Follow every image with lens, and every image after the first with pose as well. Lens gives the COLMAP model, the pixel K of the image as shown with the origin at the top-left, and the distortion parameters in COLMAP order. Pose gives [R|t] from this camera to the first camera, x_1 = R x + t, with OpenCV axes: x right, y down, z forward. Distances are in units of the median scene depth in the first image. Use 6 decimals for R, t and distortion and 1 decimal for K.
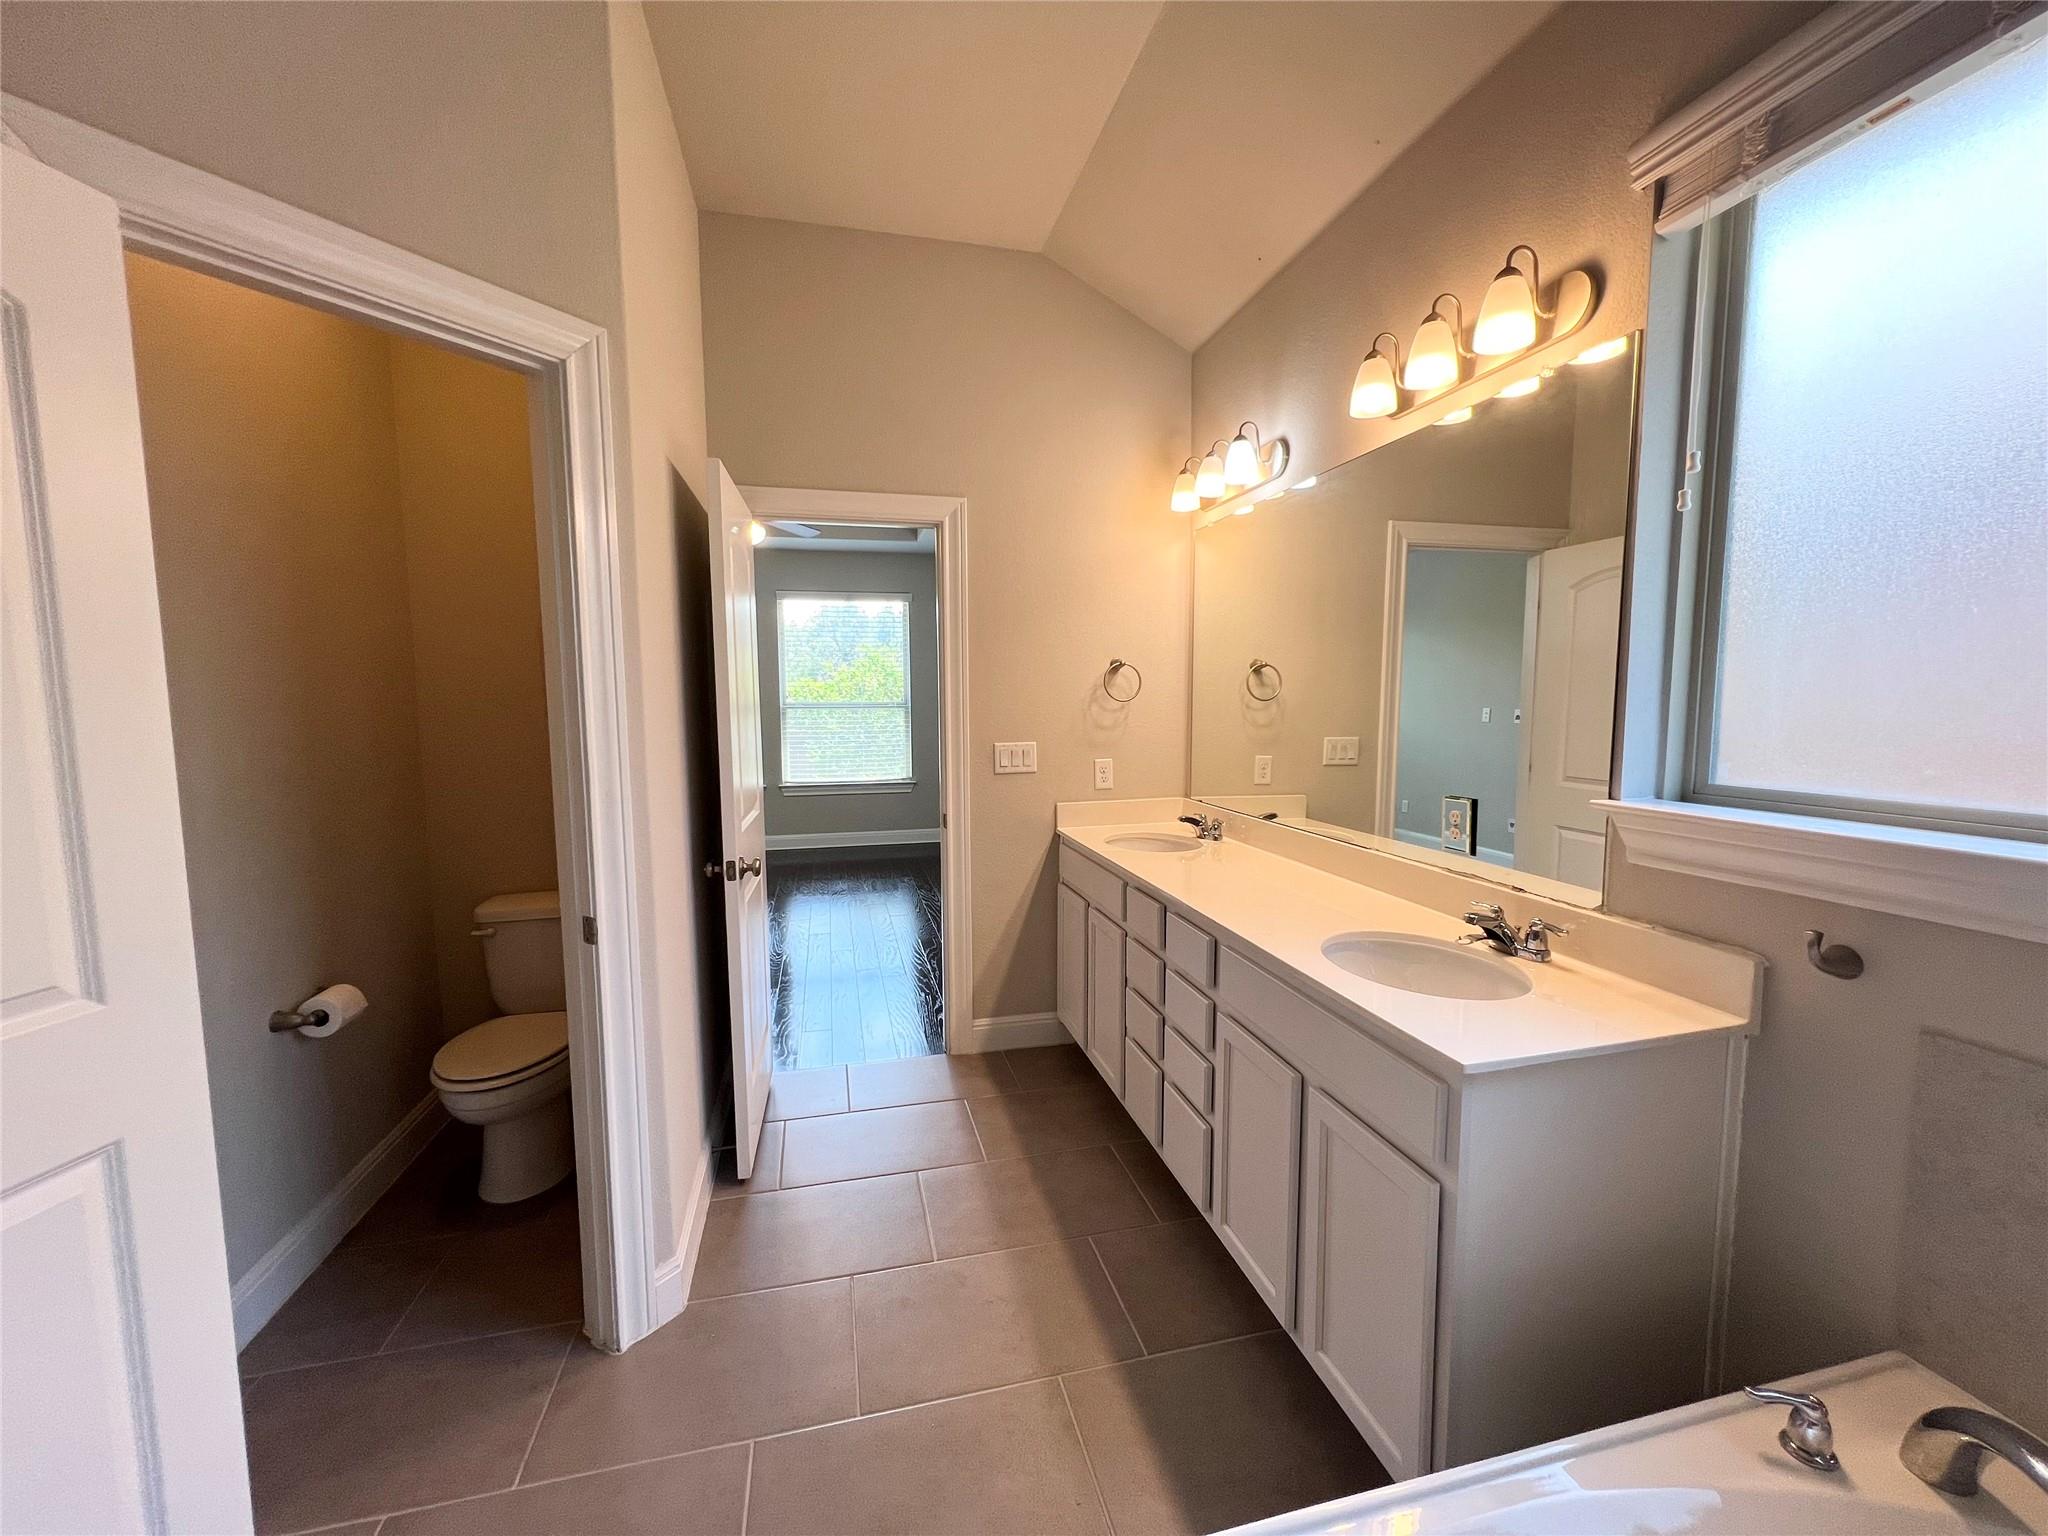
lens RADIAL K [[819.2, 0, 1025.8], [0, 819.2, 772.3], [0, 0, 1]] dist [0.001250, 0.000057]
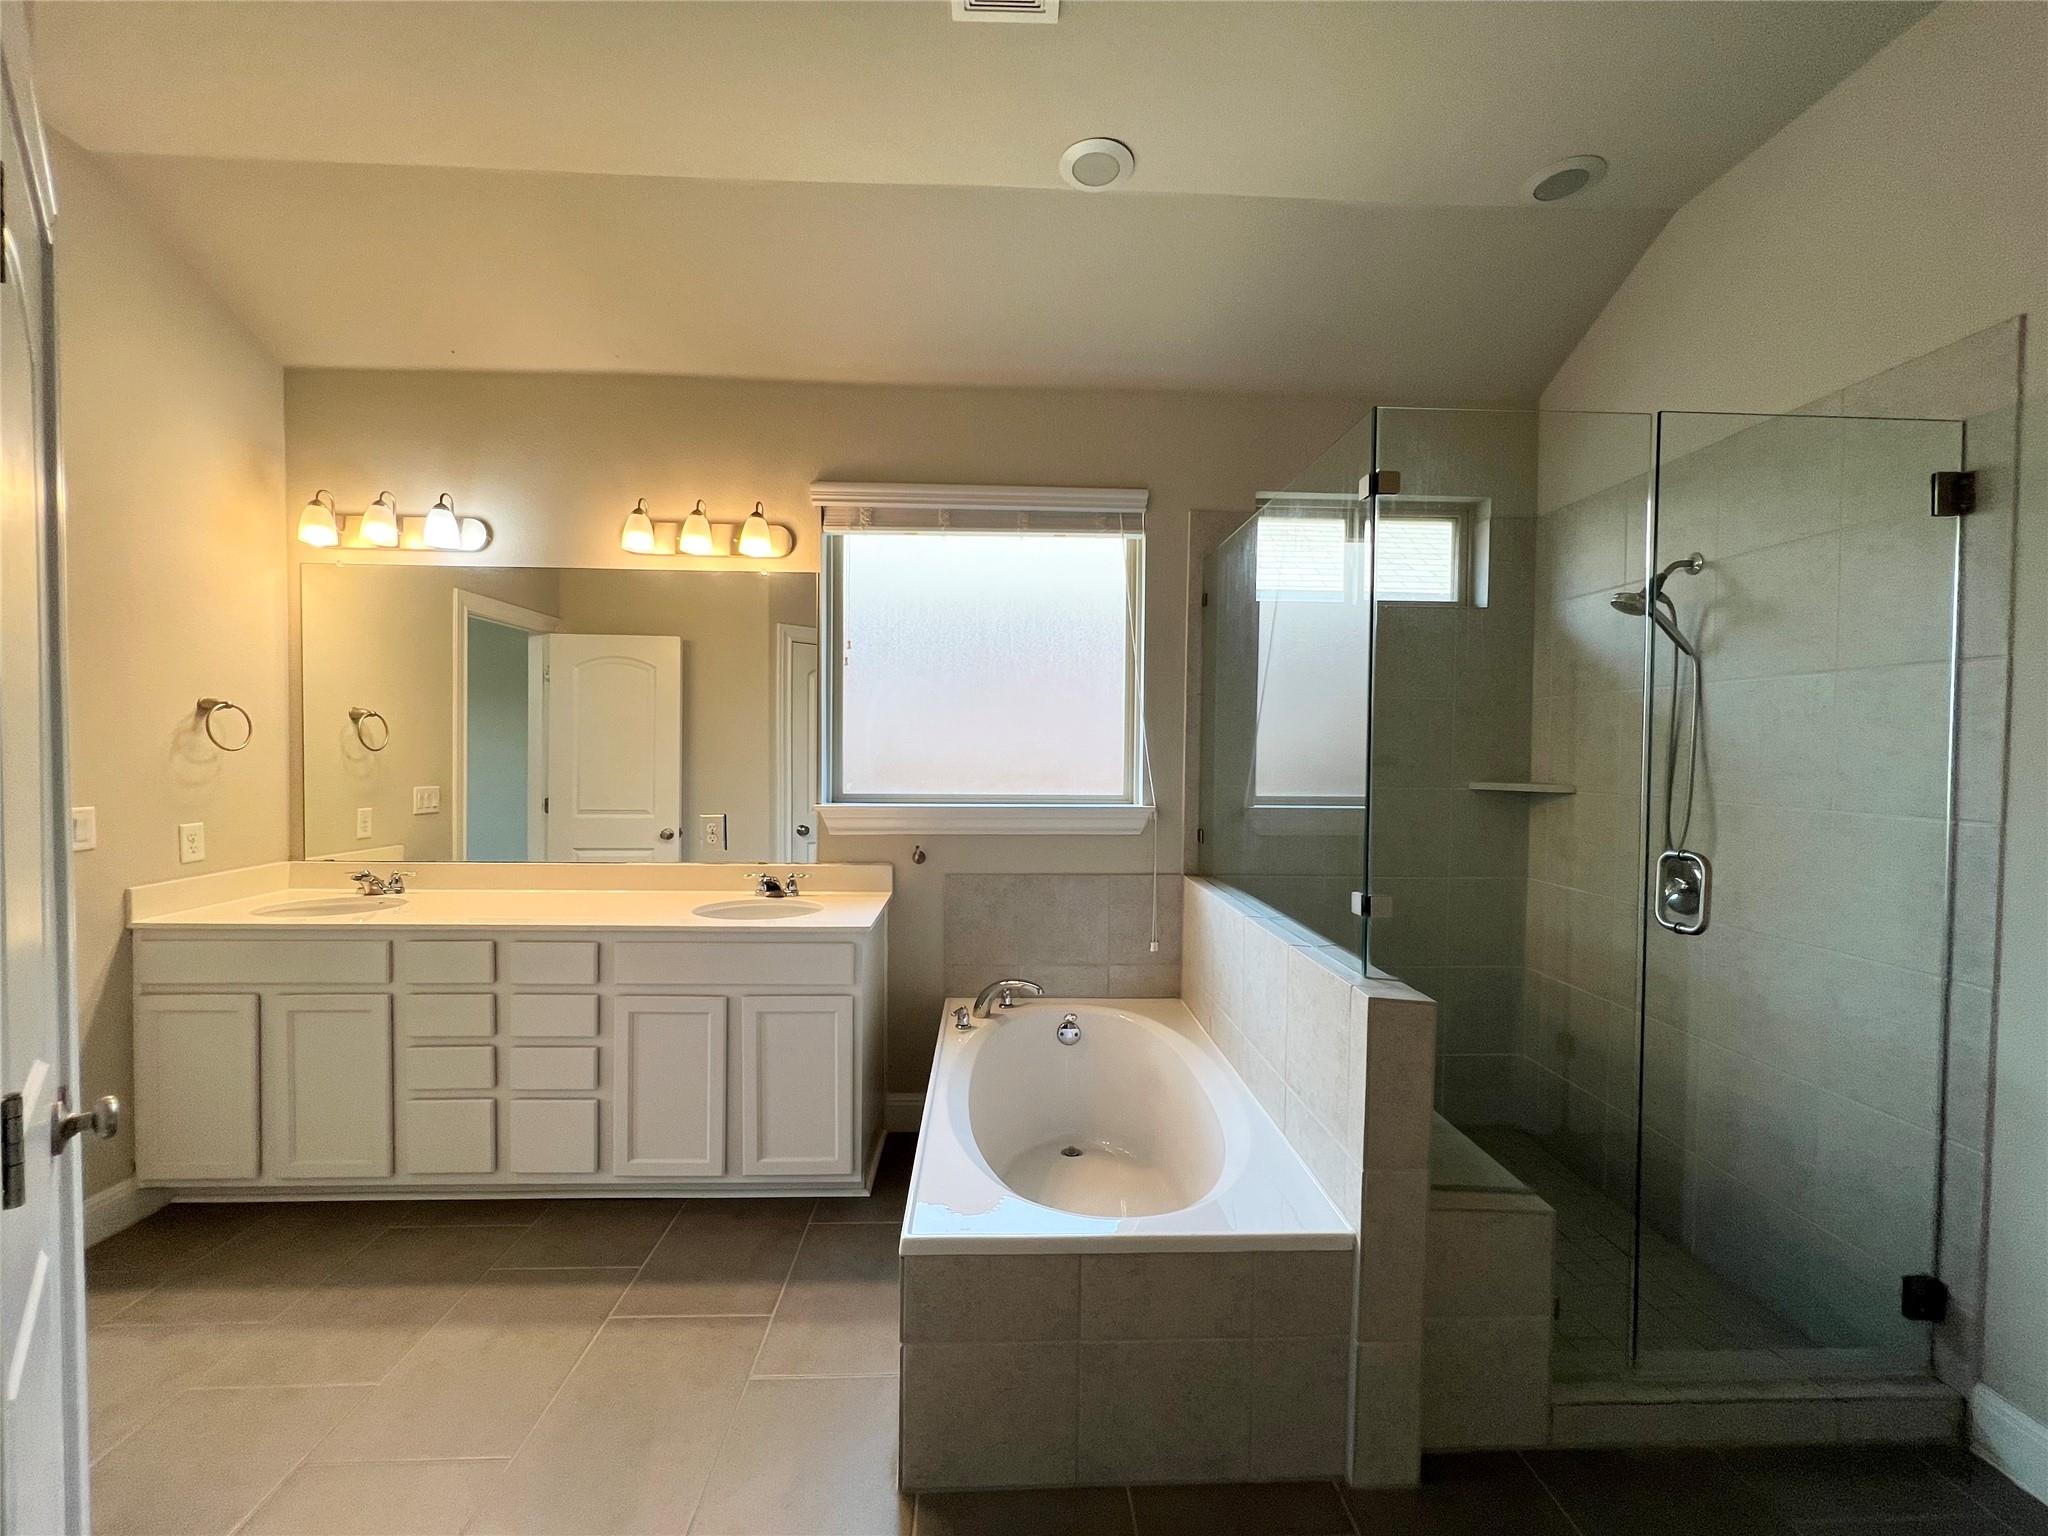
lens RADIAL K [[819.2, 0, 1025.8], [0, 819.2, 772.3], [0, 0, 1]] dist [0.001250, 0.000057]
pose [[0.198242, -0.019240, 0.979964, -0.585548], [0.077947, 0.996950, 0.003805, -0.006791], [-0.977049, 0.075631, 0.199137, 0.063564]]
